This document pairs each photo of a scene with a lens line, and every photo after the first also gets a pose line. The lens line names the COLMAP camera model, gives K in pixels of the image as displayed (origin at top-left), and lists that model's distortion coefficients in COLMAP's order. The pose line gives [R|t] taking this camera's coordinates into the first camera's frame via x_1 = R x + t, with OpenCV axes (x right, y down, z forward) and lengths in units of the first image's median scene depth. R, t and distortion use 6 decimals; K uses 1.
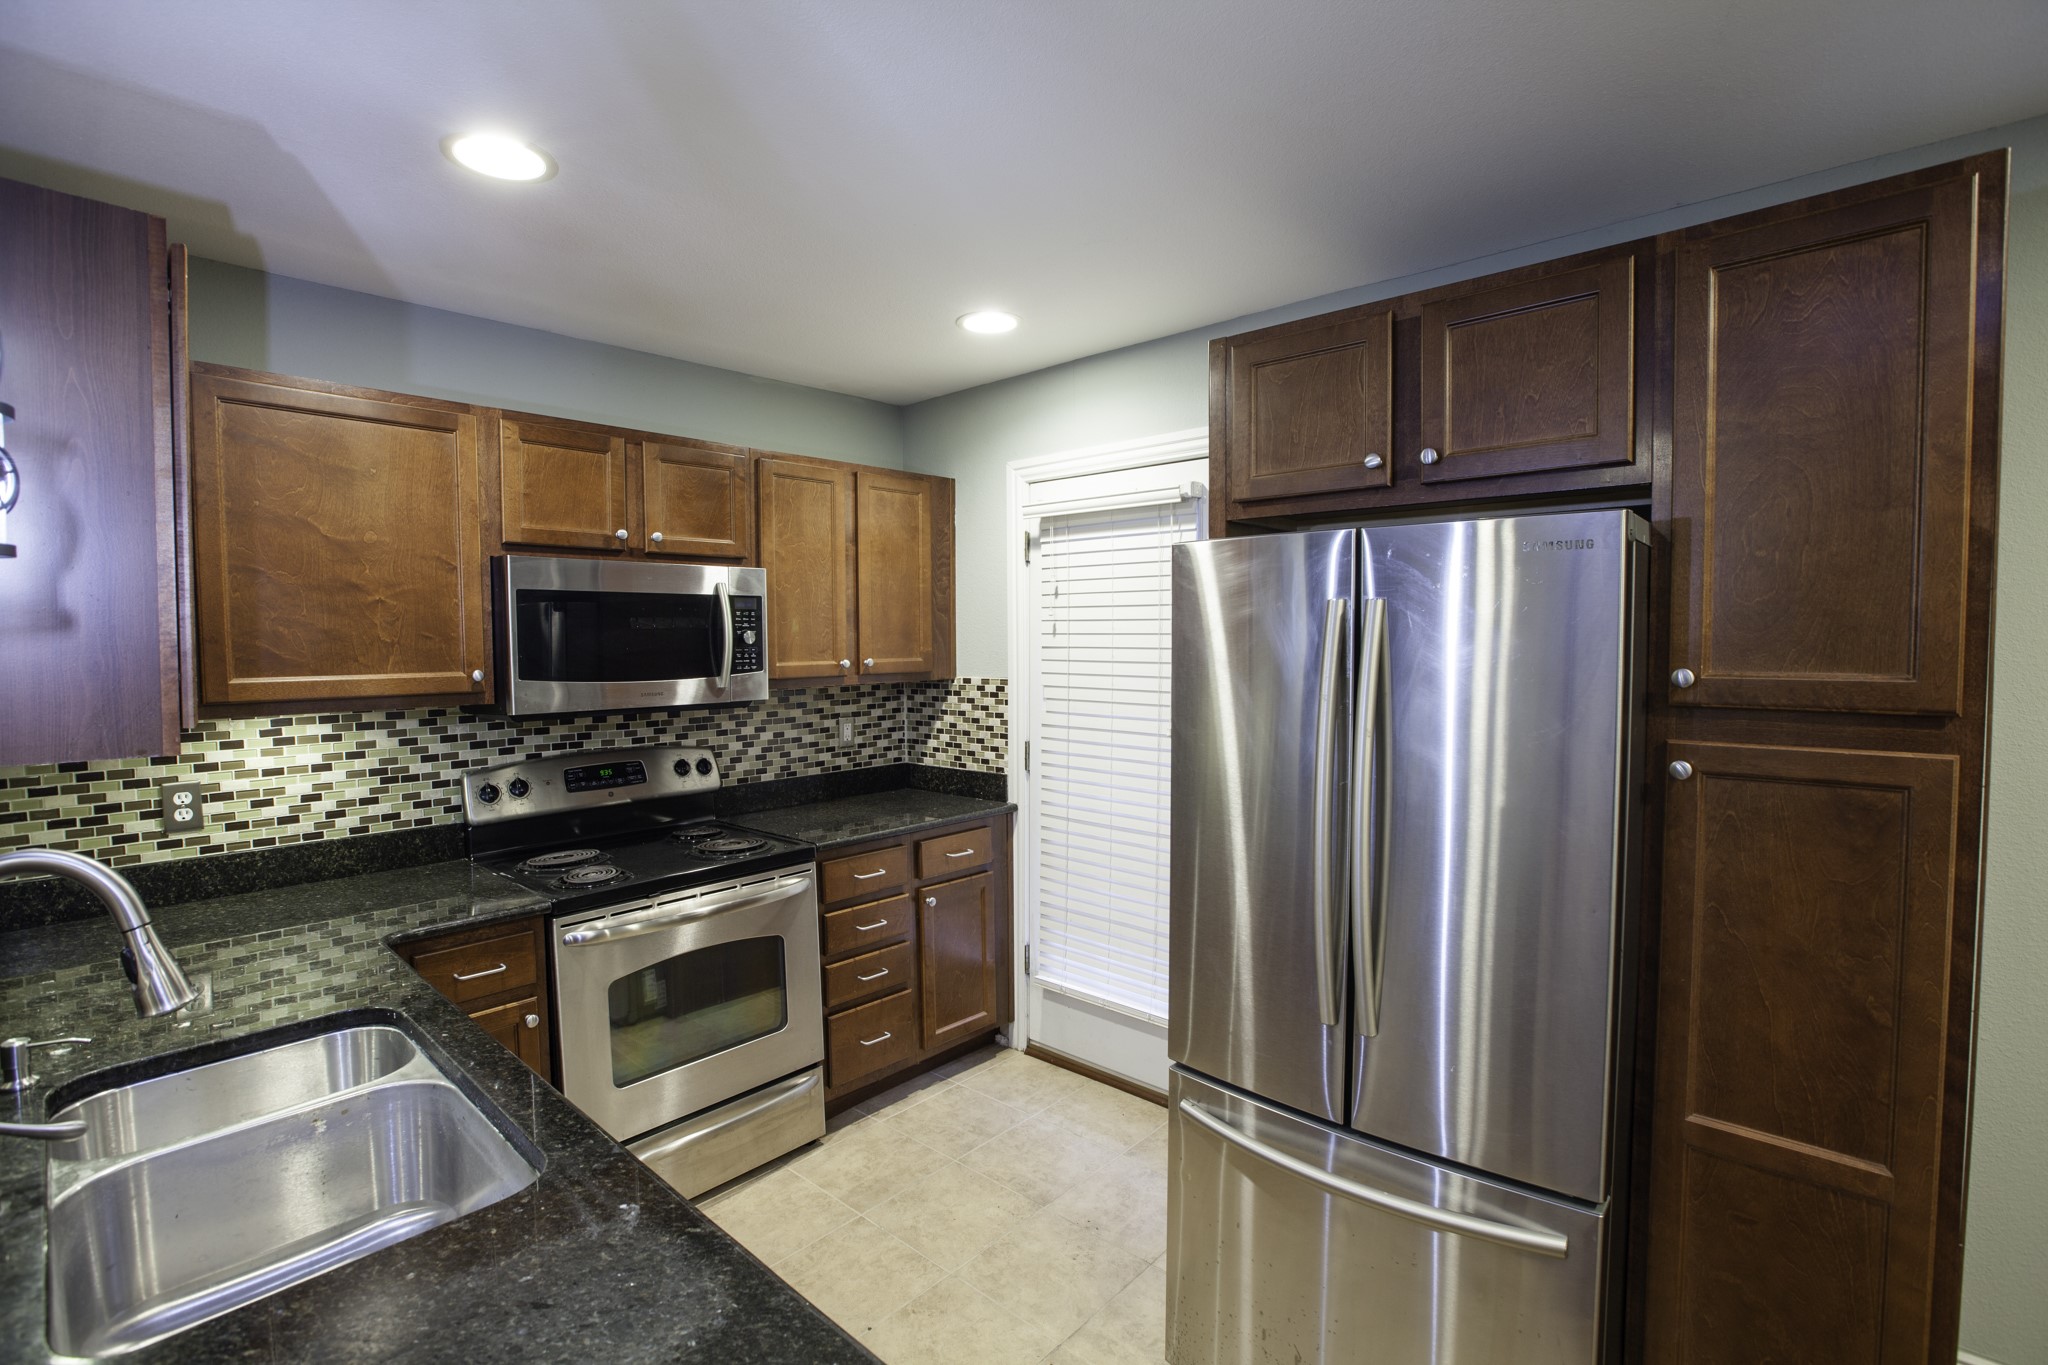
lens RADIAL K [[935.3, 0, 1024.9], [0, 935.3, 686.0], [0, 0, 1]] dist [-0.047729, 0.016788]
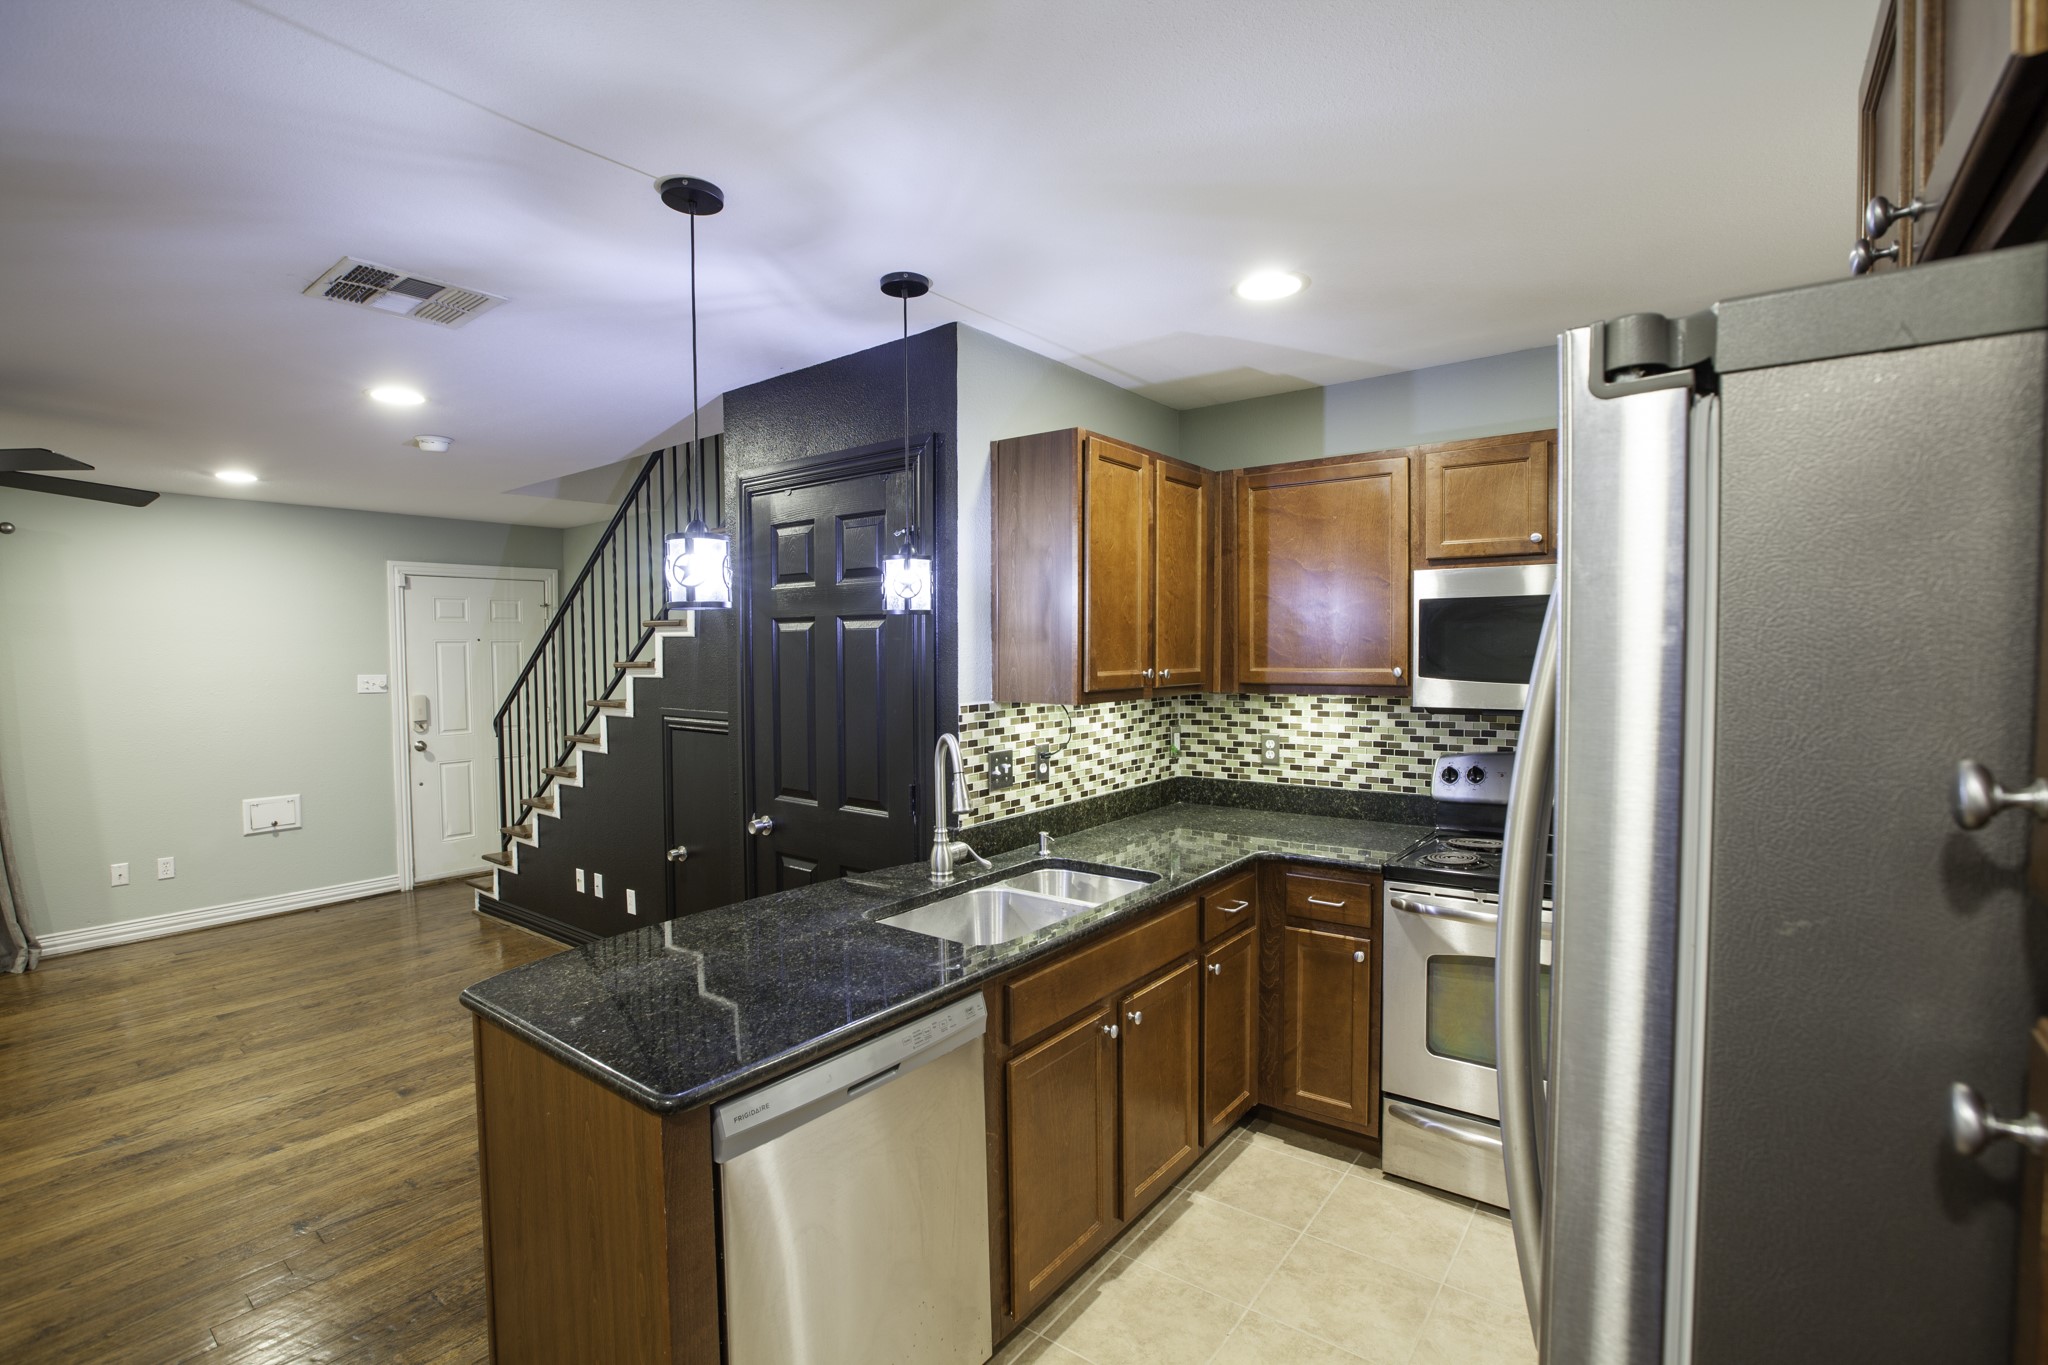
lens RADIAL K [[935.3, 0, 1025.8], [0, 935.3, 683.2], [0, 0, 1]] dist [-0.047729, 0.016788]
pose [[0.083016, 0.043775, -0.995586, 0.585868], [-0.040389, 0.998362, 0.040529, -0.026711], [0.995729, 0.036847, 0.084648, 0.414318]]
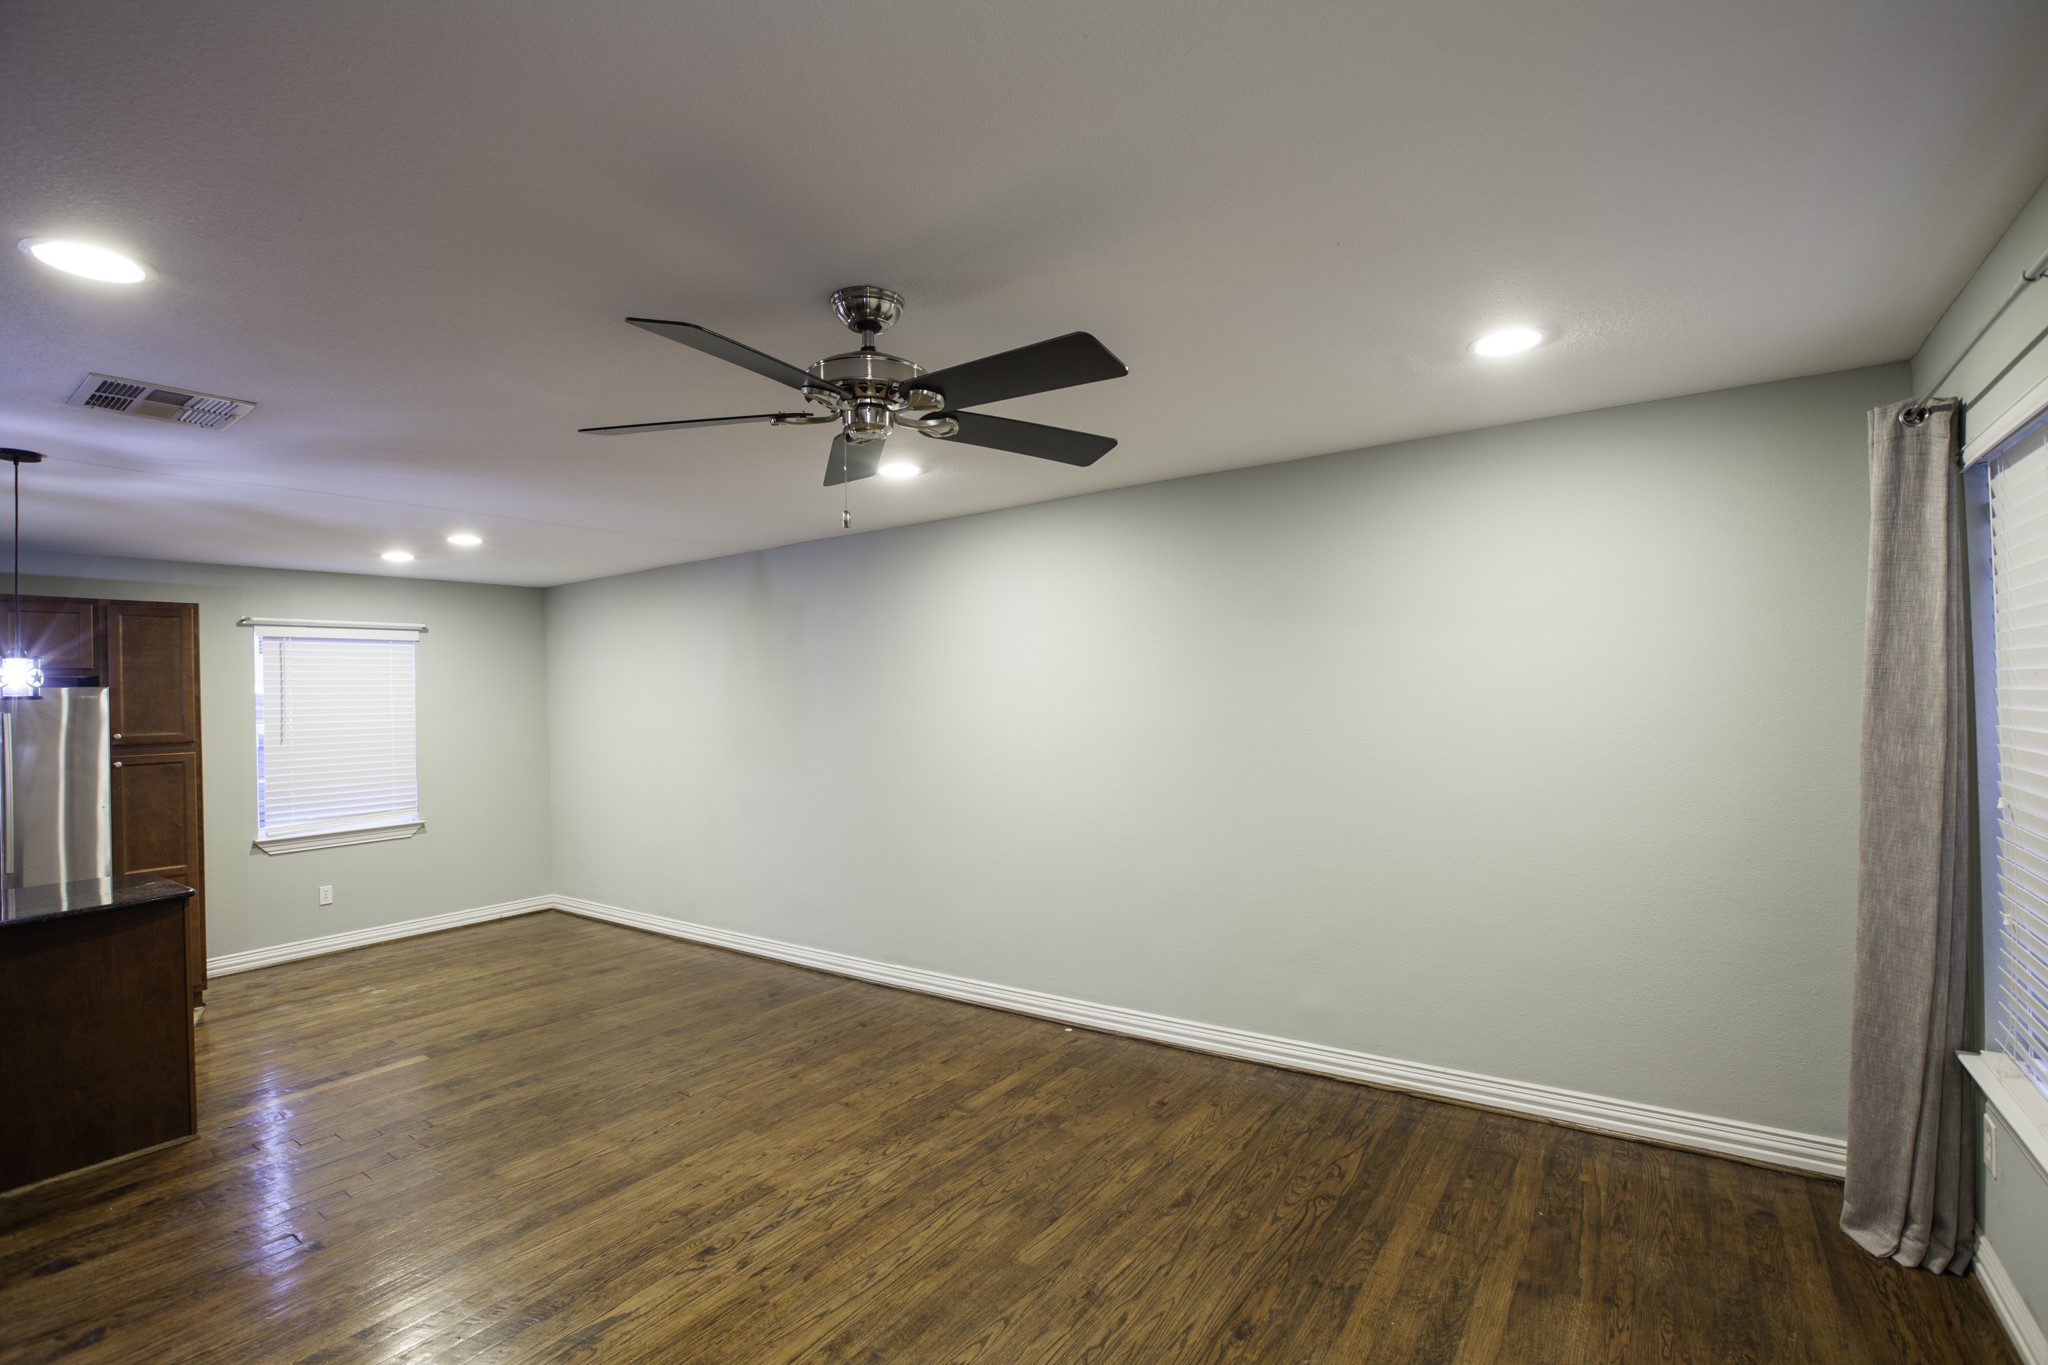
lens RADIAL K [[935.3, 0, 1031.8], [0, 935.3, 686.5], [0, 0, 1]] dist [-0.047729, 0.016788]
pose [[-0.129196, 0.023626, 0.991338, -1.741157], [0.079766, 0.996724, -0.013358, 0.070236], [-0.988406, 0.077350, -0.130657, -1.089203]]
